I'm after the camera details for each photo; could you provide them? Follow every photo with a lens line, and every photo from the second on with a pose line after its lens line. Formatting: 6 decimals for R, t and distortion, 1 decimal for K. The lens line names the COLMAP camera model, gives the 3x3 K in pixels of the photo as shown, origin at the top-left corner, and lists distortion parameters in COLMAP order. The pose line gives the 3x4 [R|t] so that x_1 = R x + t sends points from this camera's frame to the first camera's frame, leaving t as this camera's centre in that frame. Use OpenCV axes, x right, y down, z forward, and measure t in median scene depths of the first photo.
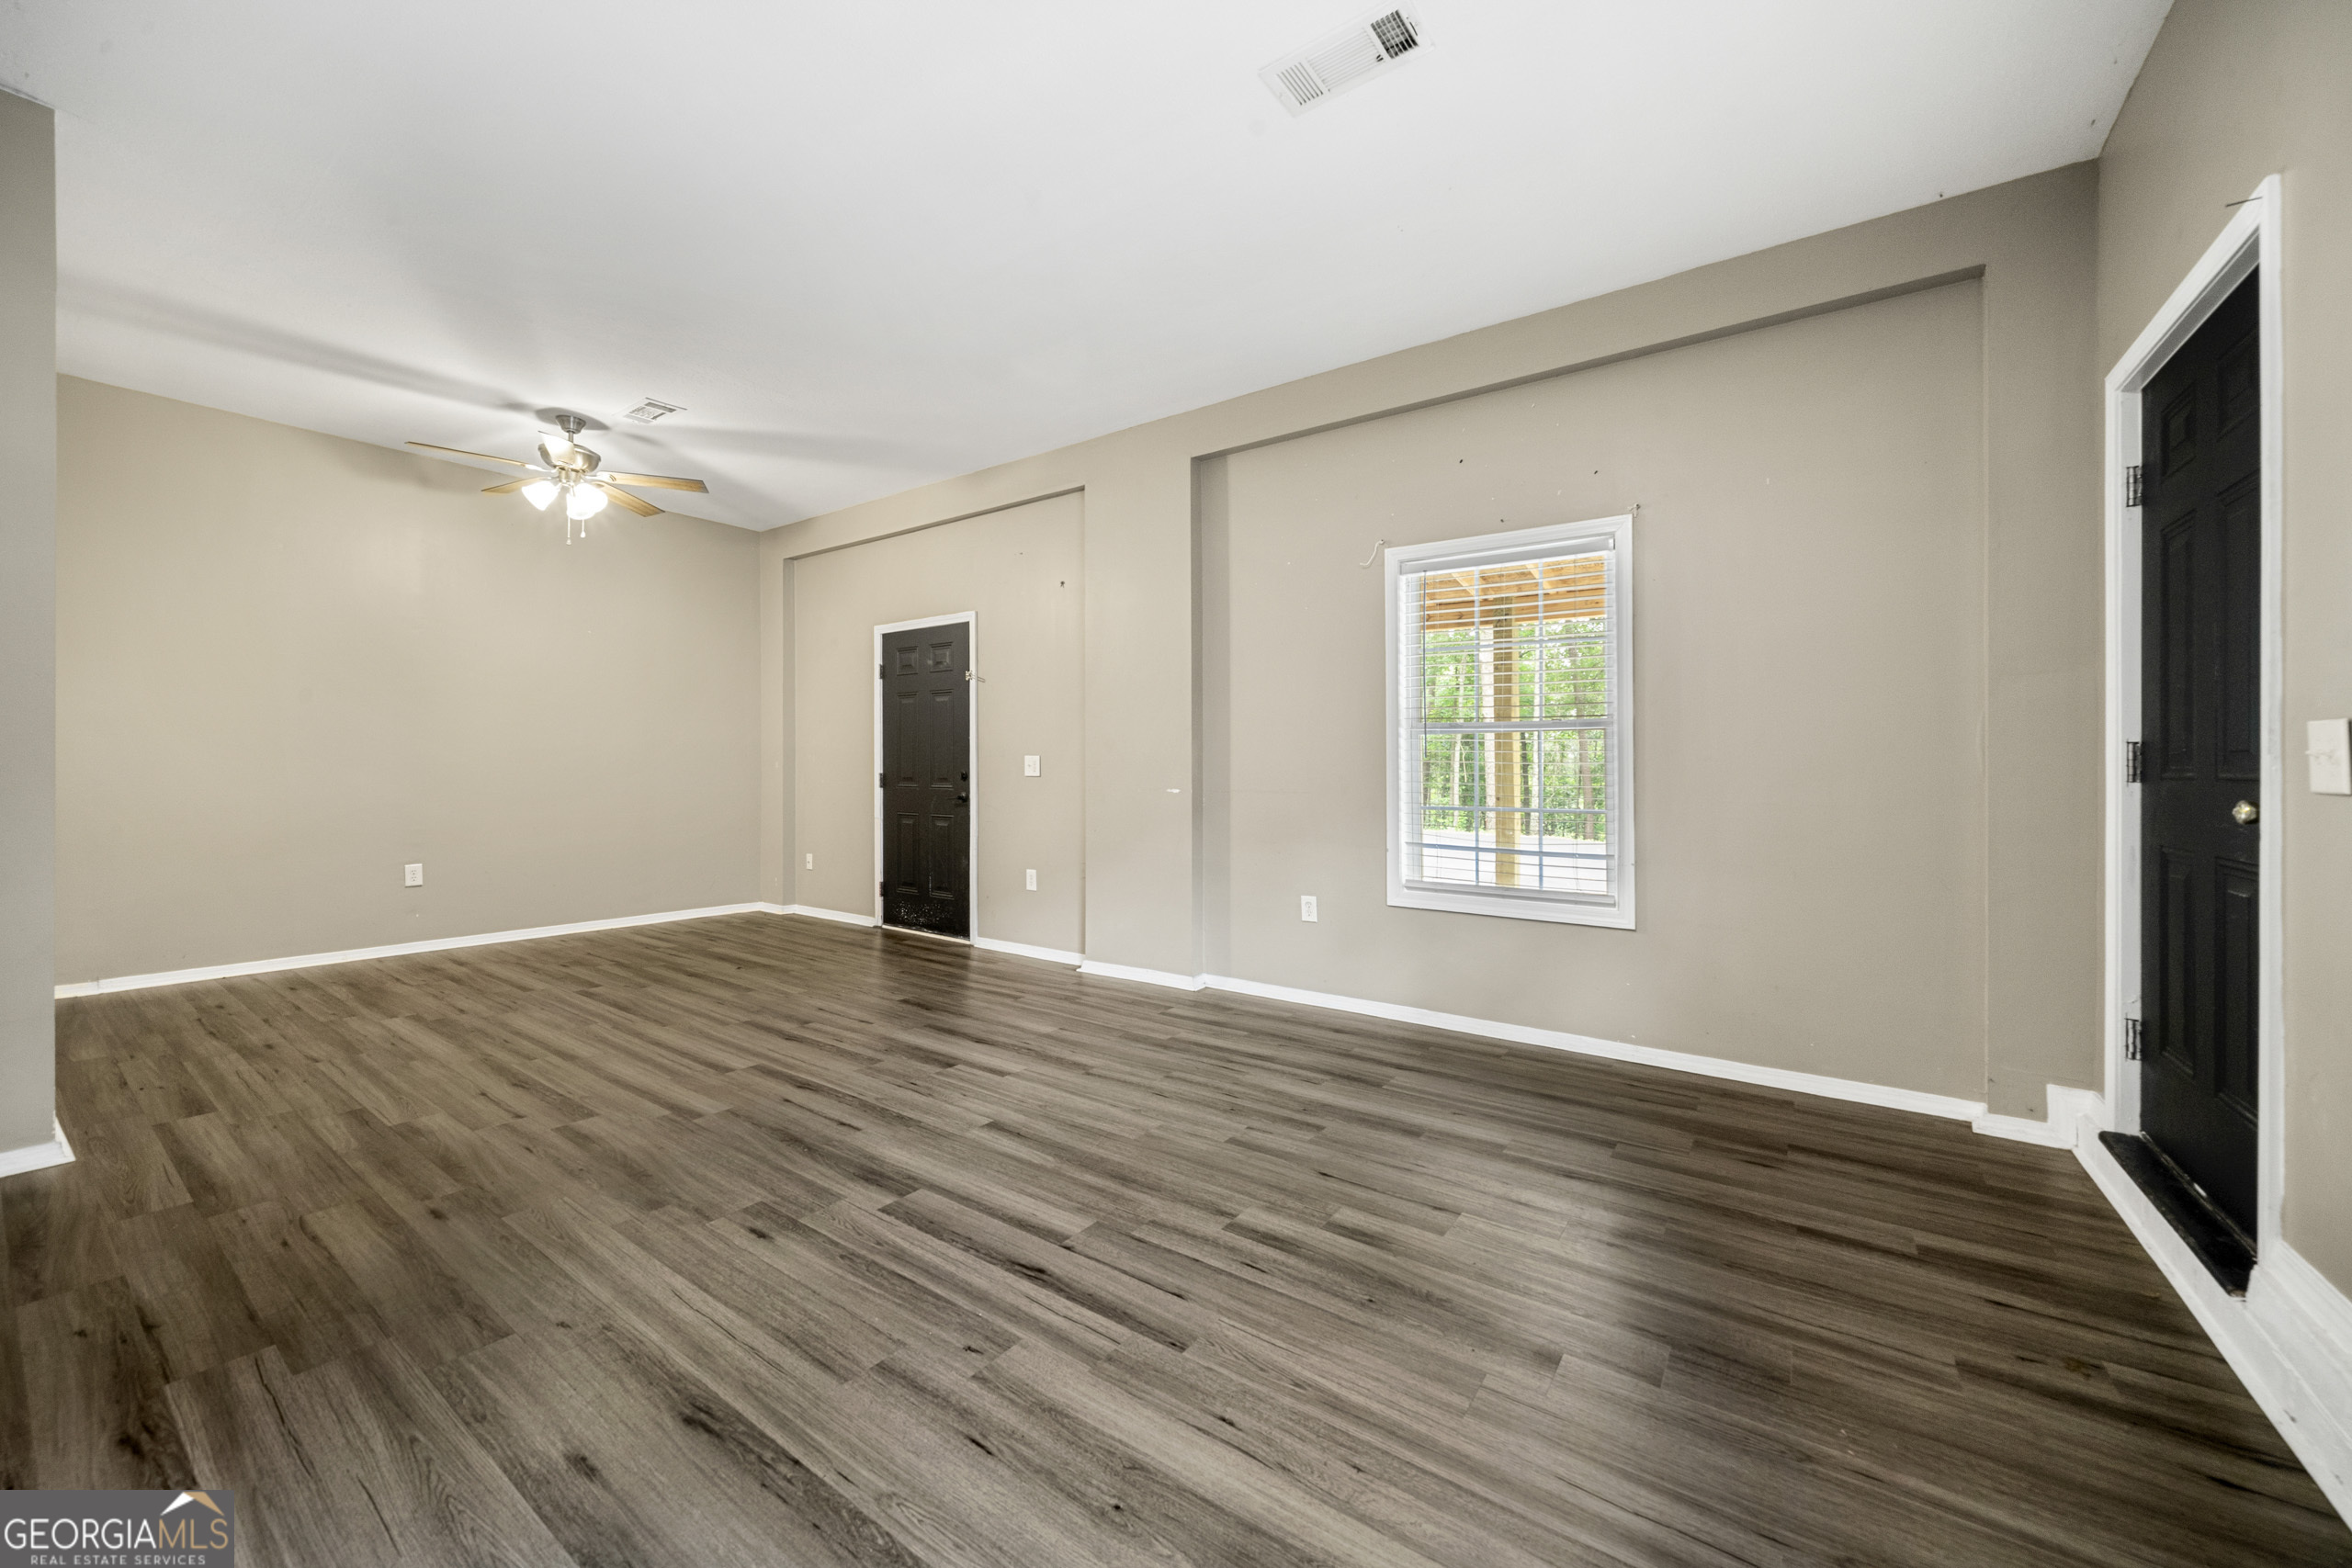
lens RADIAL K [[871.3, 0, 1176.0], [0, 871.3, 784.0], [0, 0, 1]] dist [-0.000404, -0.000096]
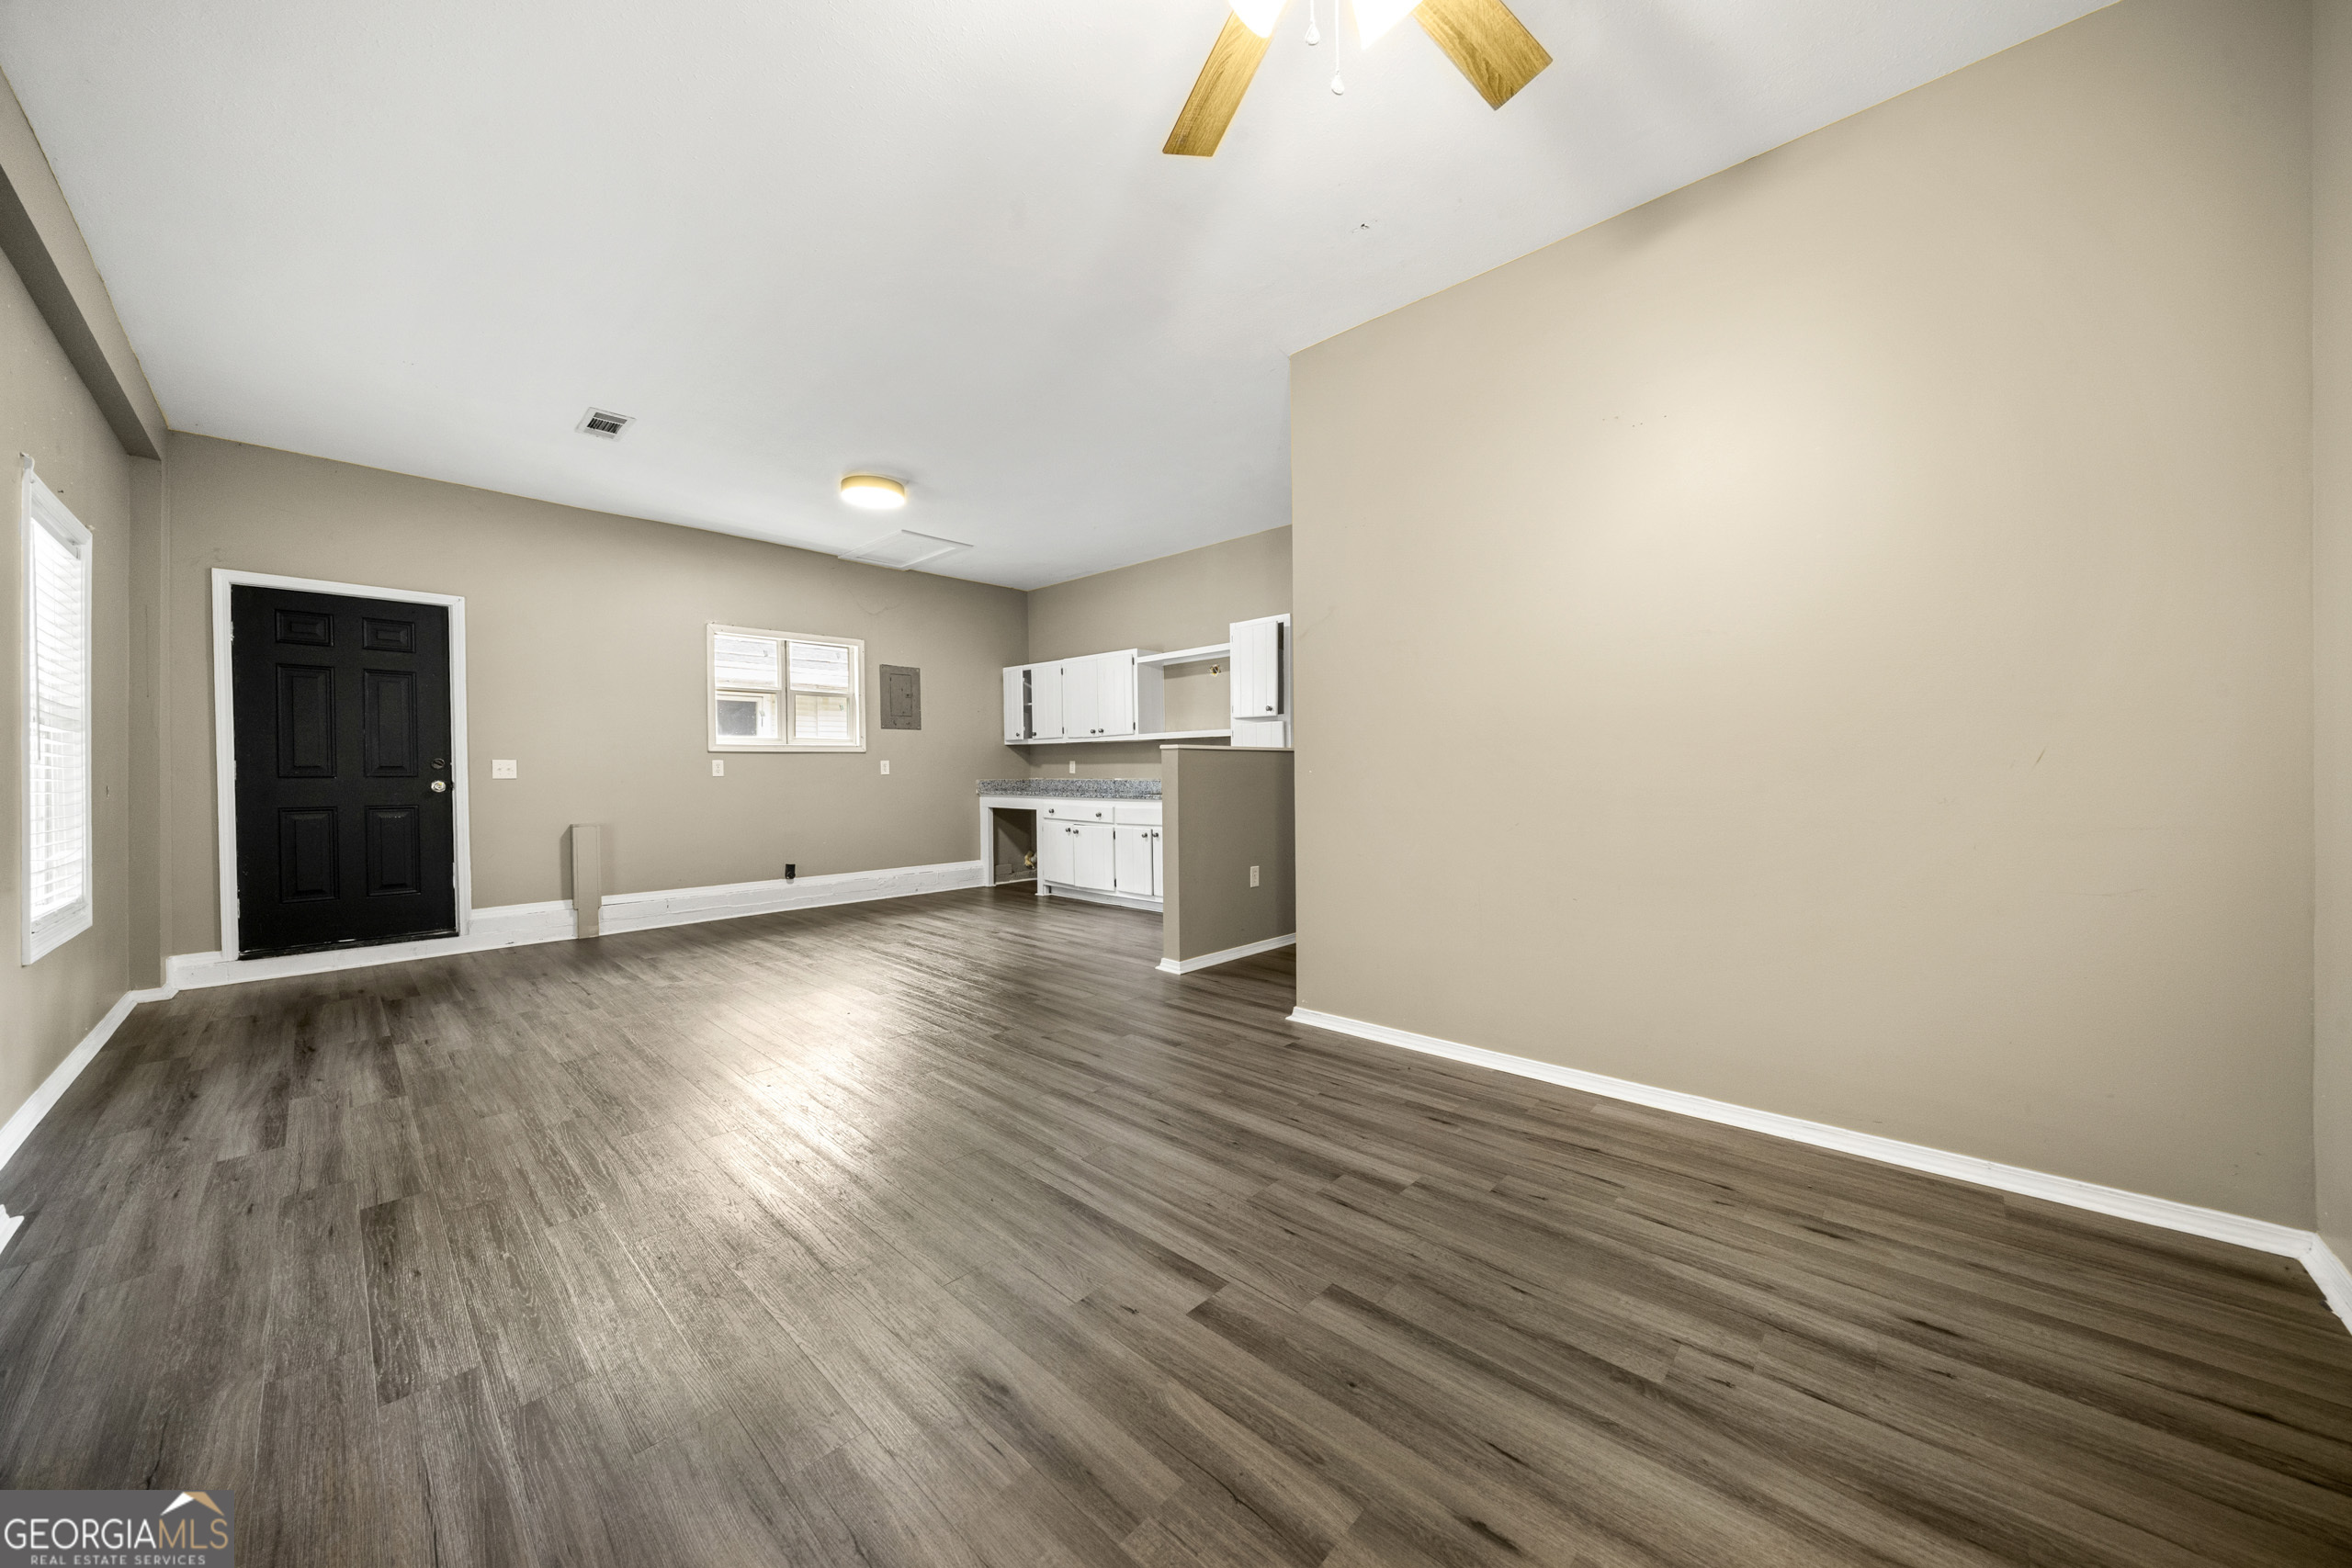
lens RADIAL K [[828.6, 0, 1171.3], [0, 828.6, 761.1], [0, 0, 1]] dist [-0.001049, -0.000054]
pose [[-0.987006, 0.004565, 0.160621, -1.181923], [0.005530, 0.999969, 0.005563, -0.038783], [-0.160591, 0.006379, -0.987000, 2.269870]]
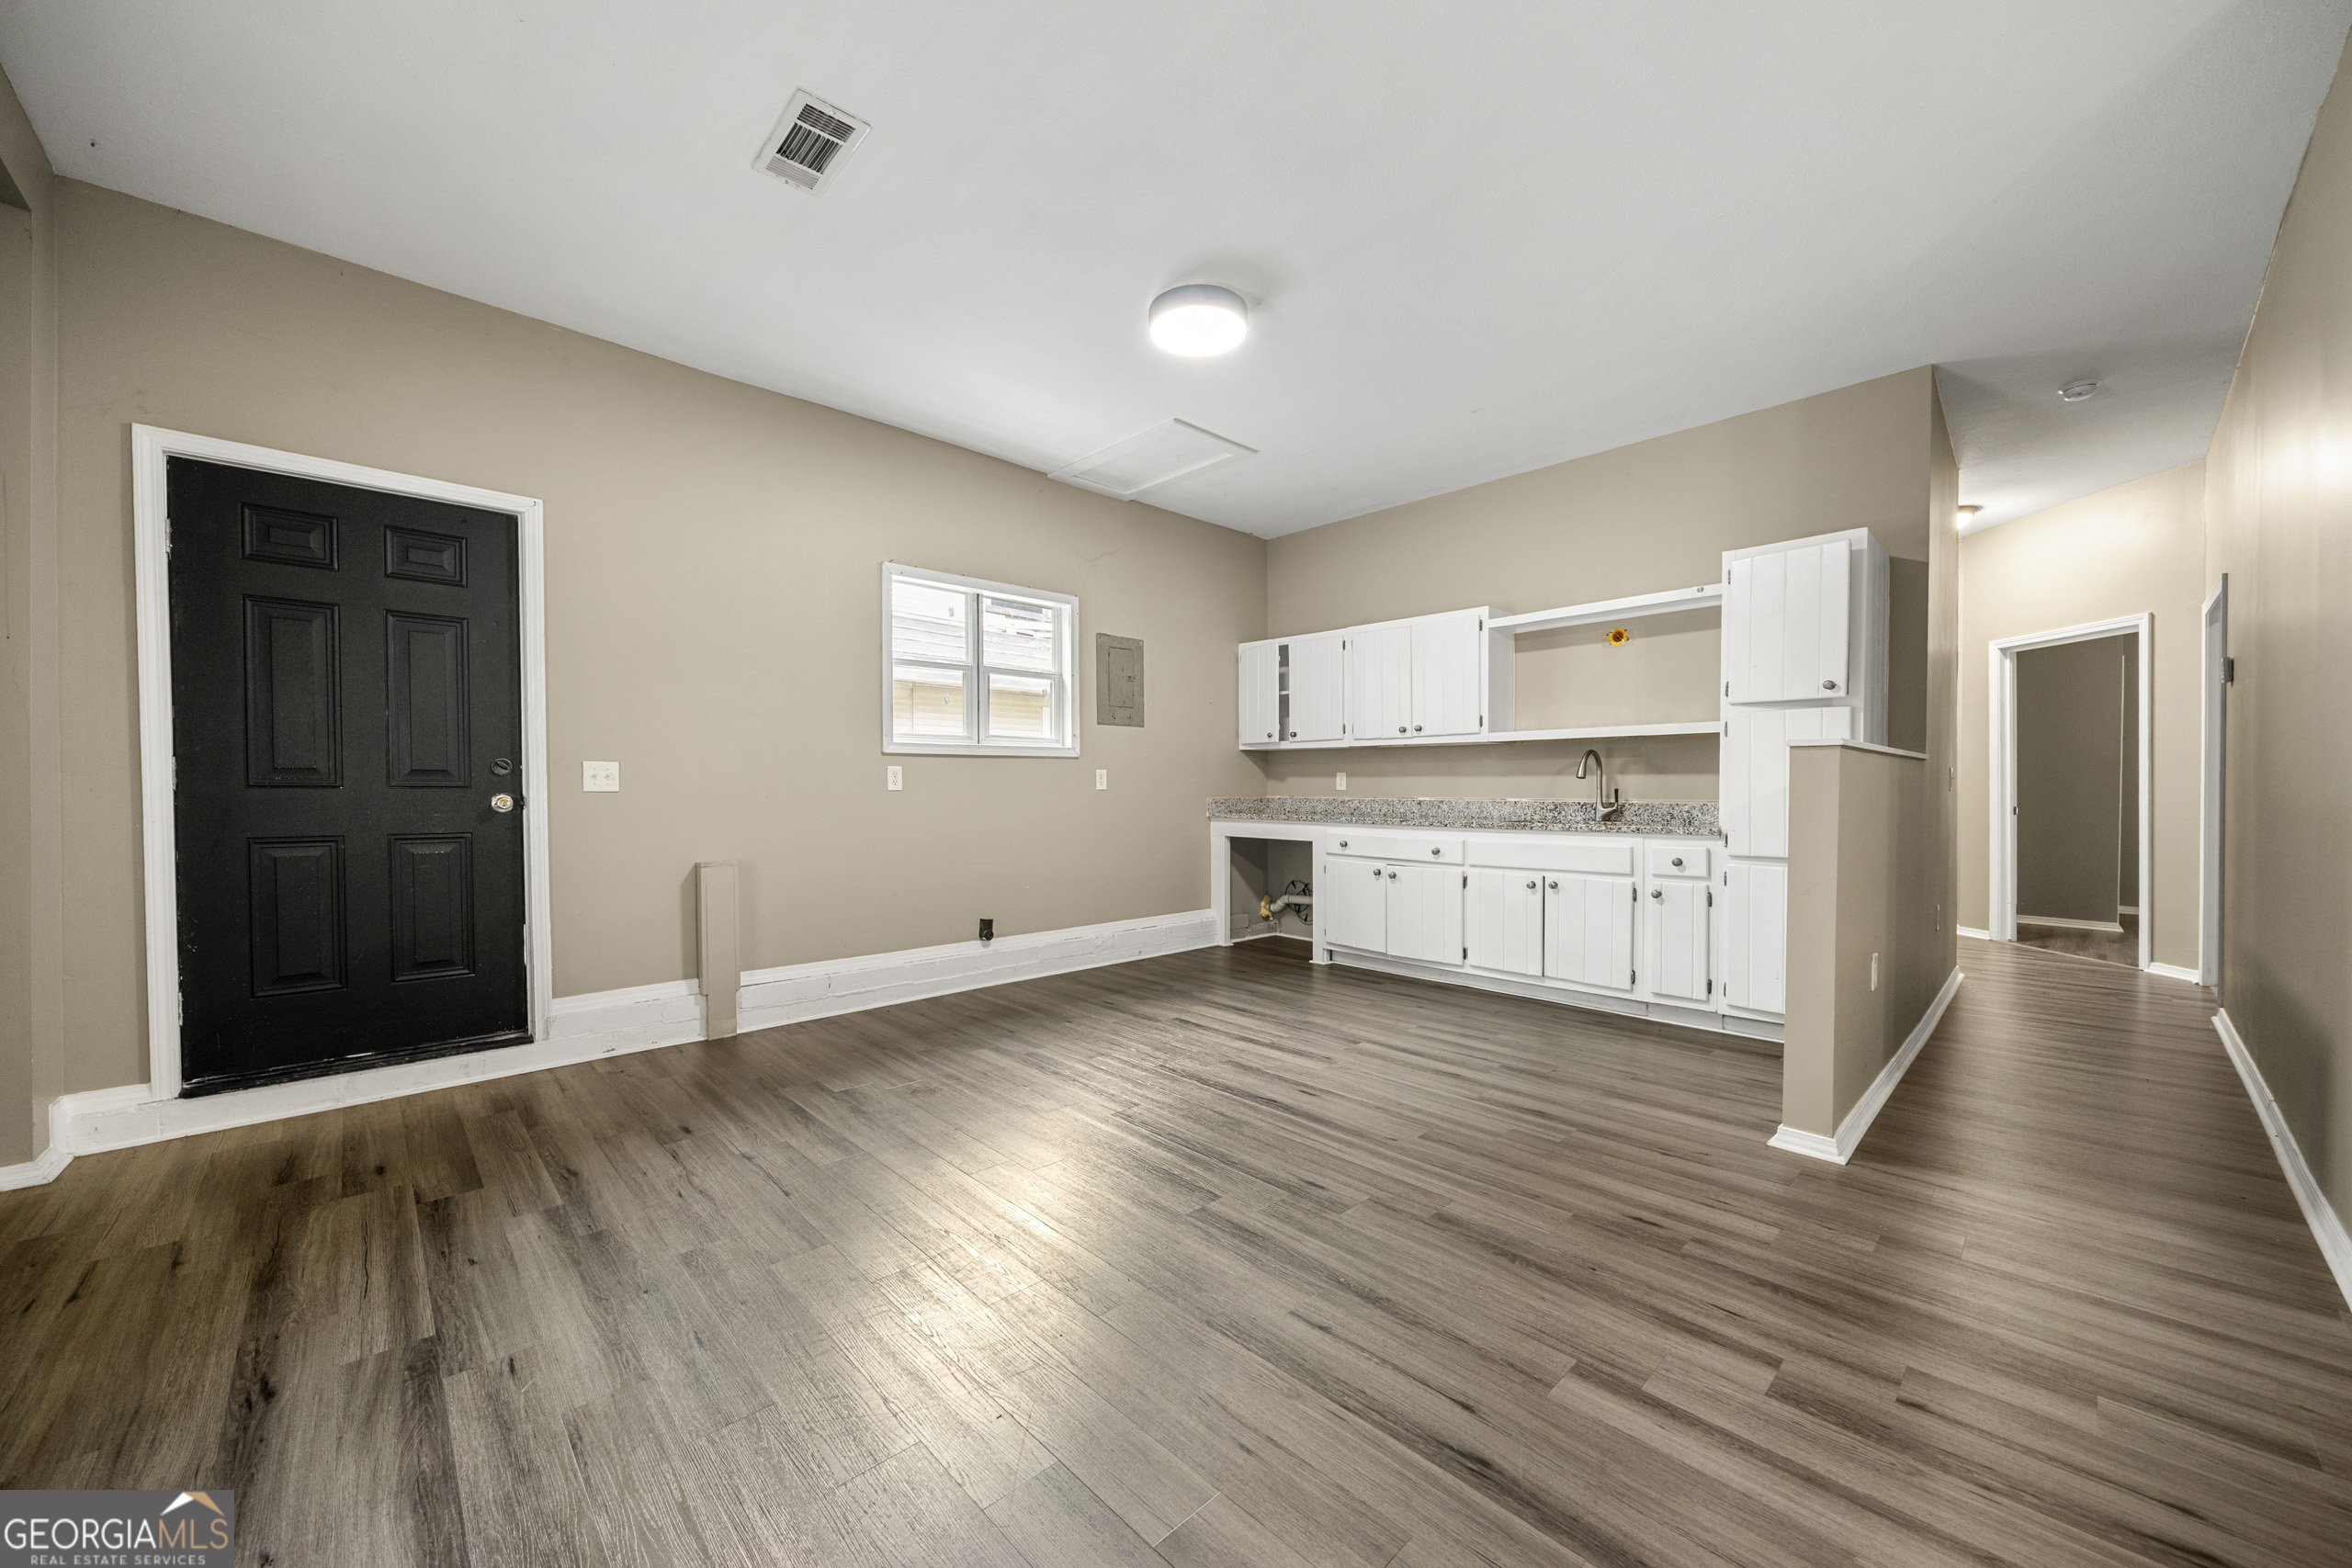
lens RADIAL K [[871.3, 0, 1176.0], [0, 871.3, 784.0], [0, 0, 1]] dist [-0.000404, -0.000096]
pose [[-0.979462, -0.004093, 0.201588, -0.413114], [-0.001523, 0.999916, 0.012902, -0.024372], [-0.201624, 0.012330, -0.979385, 1.692231]]
